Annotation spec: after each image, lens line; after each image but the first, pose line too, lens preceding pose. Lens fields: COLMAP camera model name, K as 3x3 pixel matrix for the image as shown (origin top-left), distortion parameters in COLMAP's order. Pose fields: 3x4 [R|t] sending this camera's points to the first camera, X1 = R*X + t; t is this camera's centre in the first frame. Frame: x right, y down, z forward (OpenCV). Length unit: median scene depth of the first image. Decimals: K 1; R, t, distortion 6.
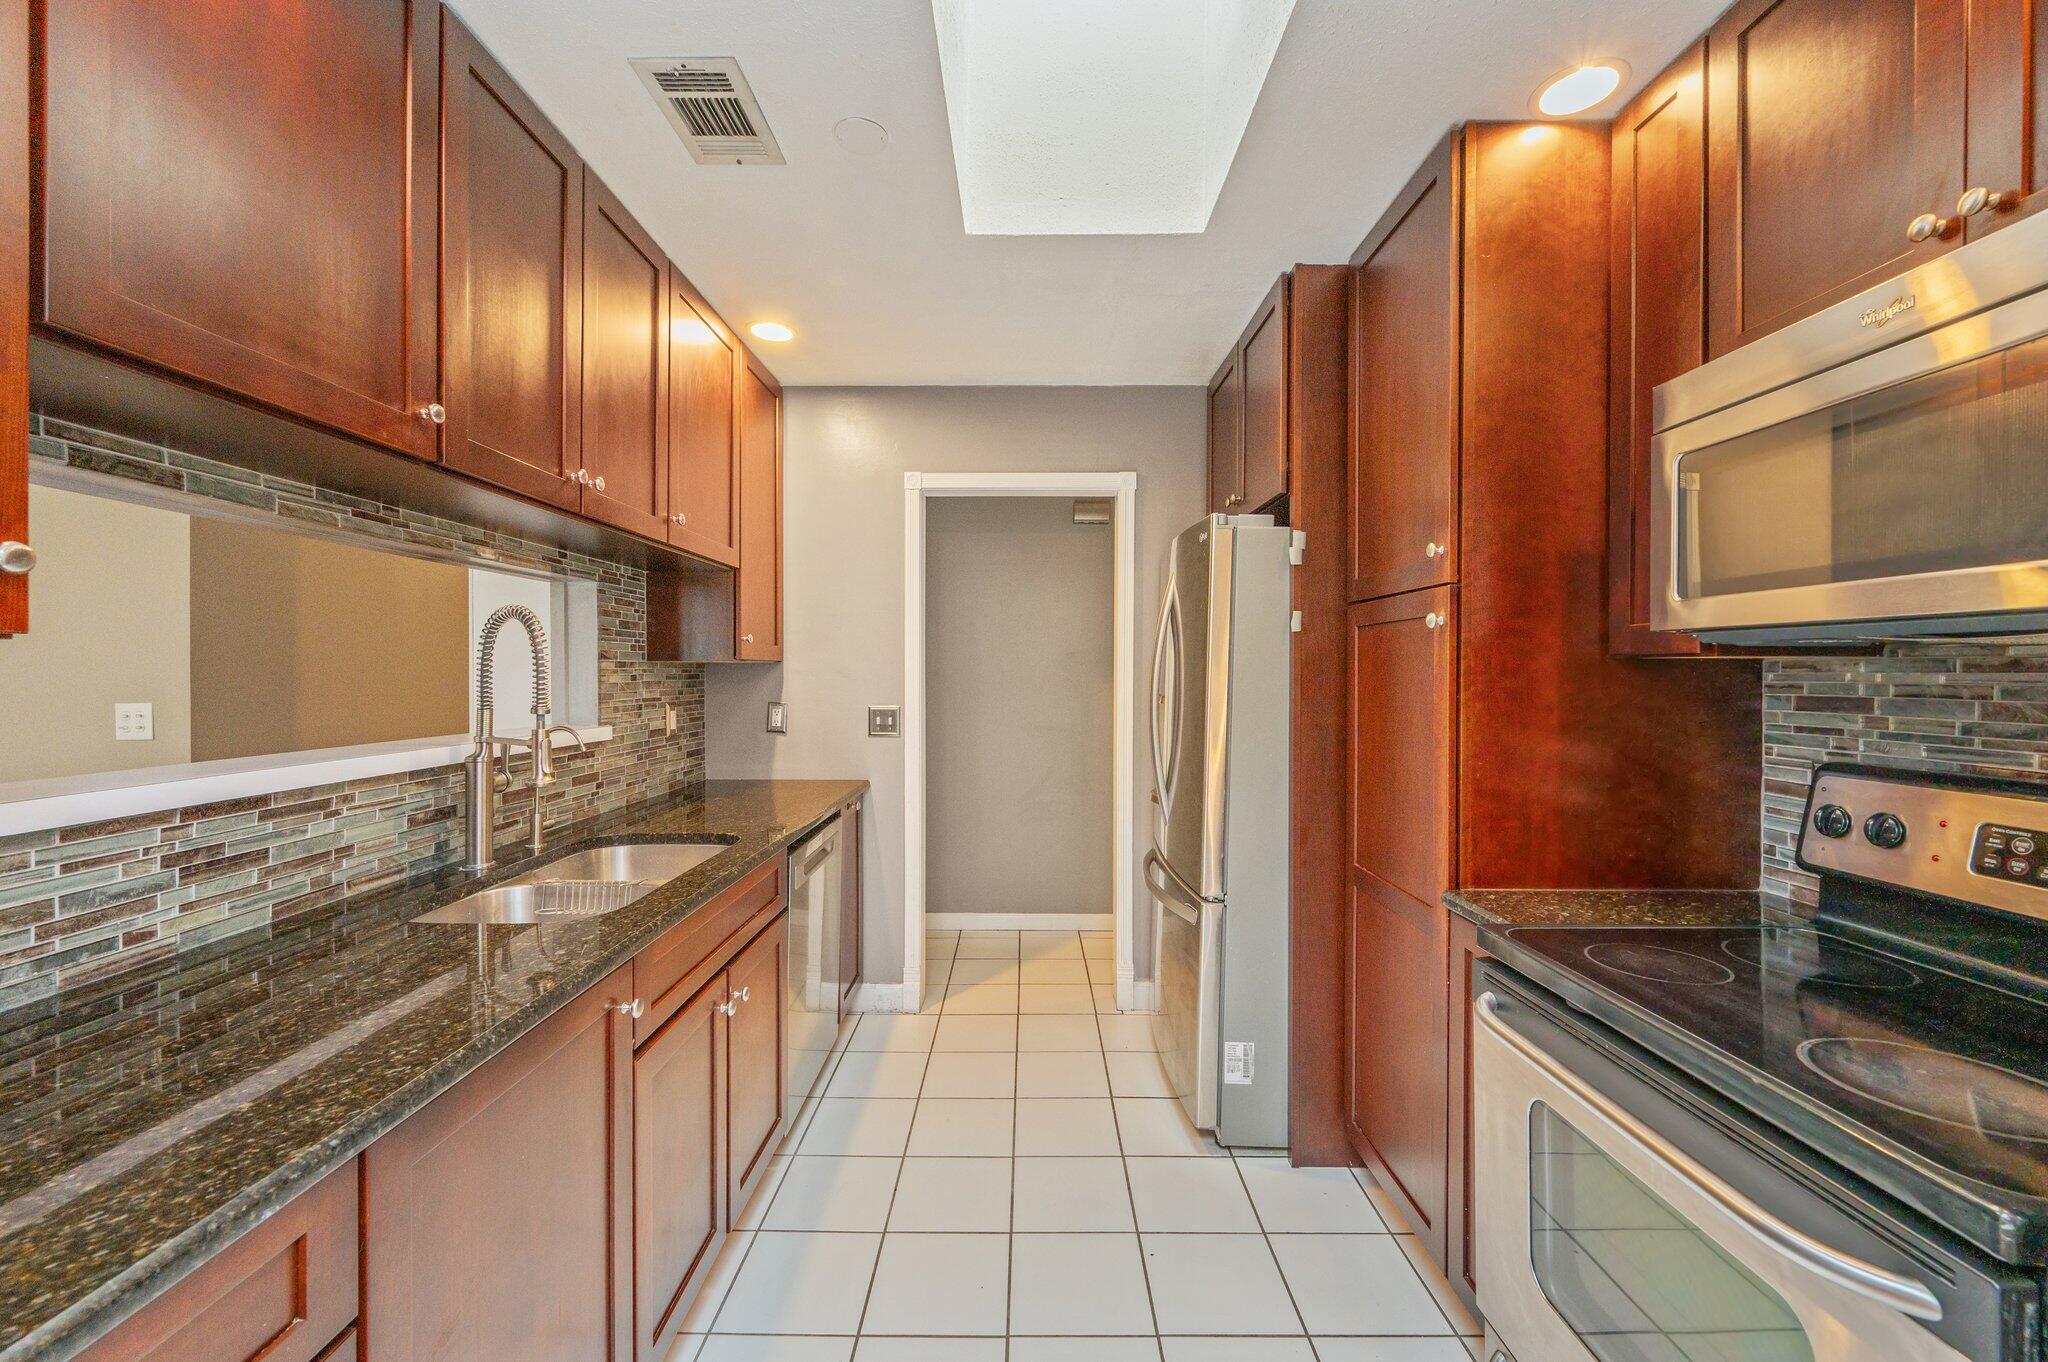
lens RADIAL K [[818.0, 0, 1024.7], [0, 818.0, 676.9], [0, 0, 1]] dist [0.000763, 0.001050]
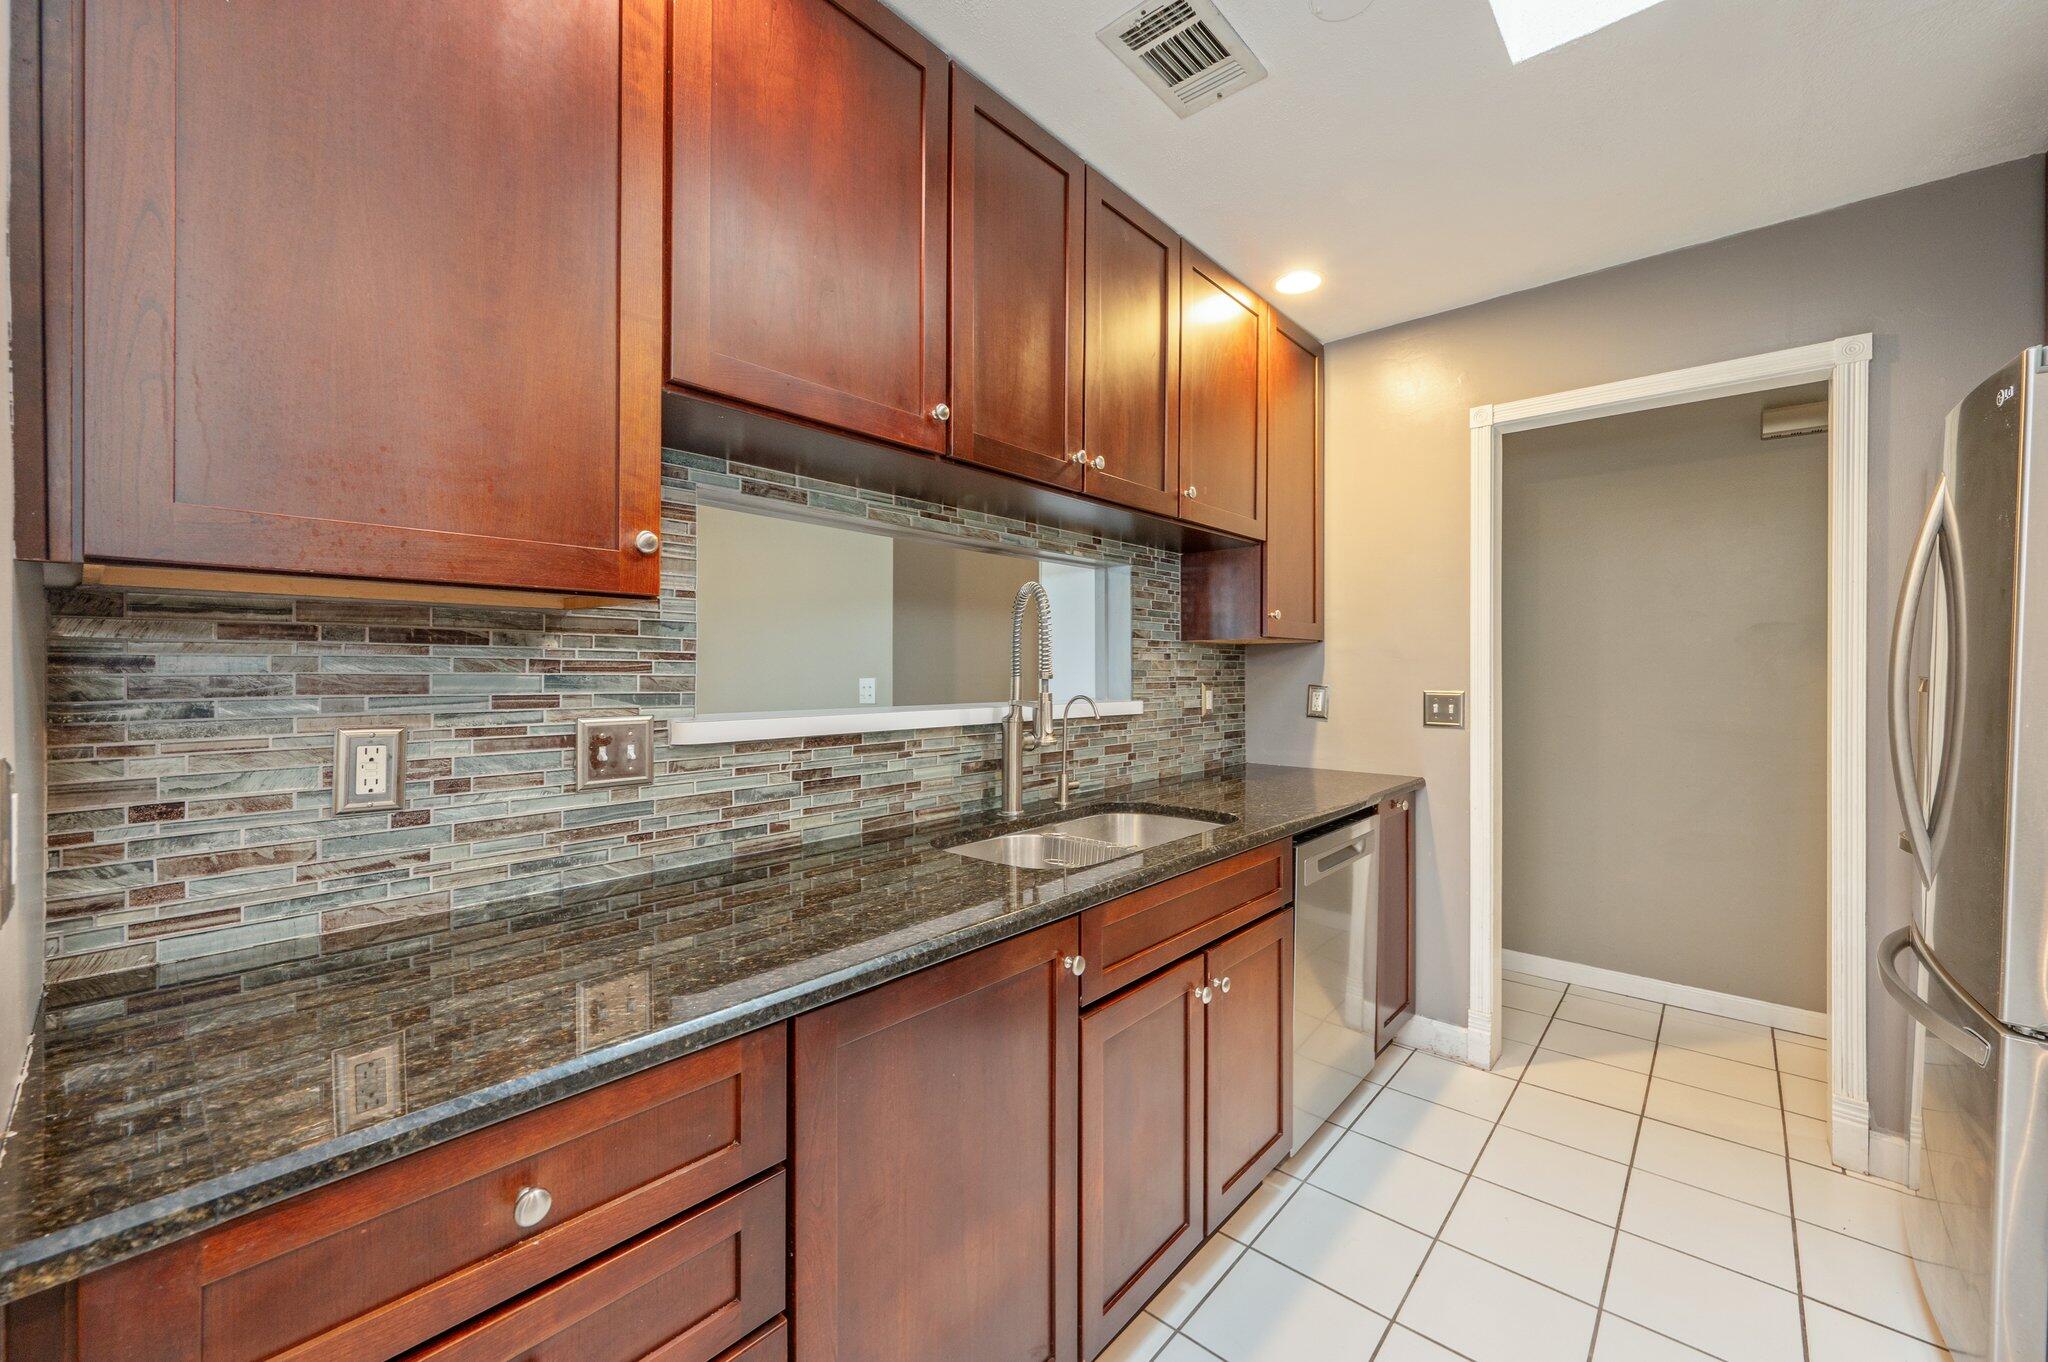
lens RADIAL K [[818.0, 0, 1027.4], [0, 818.0, 668.8], [0, 0, 1]] dist [0.000763, 0.001050]
pose [[0.757057, -0.000497, -0.653349, 0.111836], [-0.005243, 0.999963, -0.006836, 0.042450], [0.653328, 0.008600, 0.757026, 0.170714]]
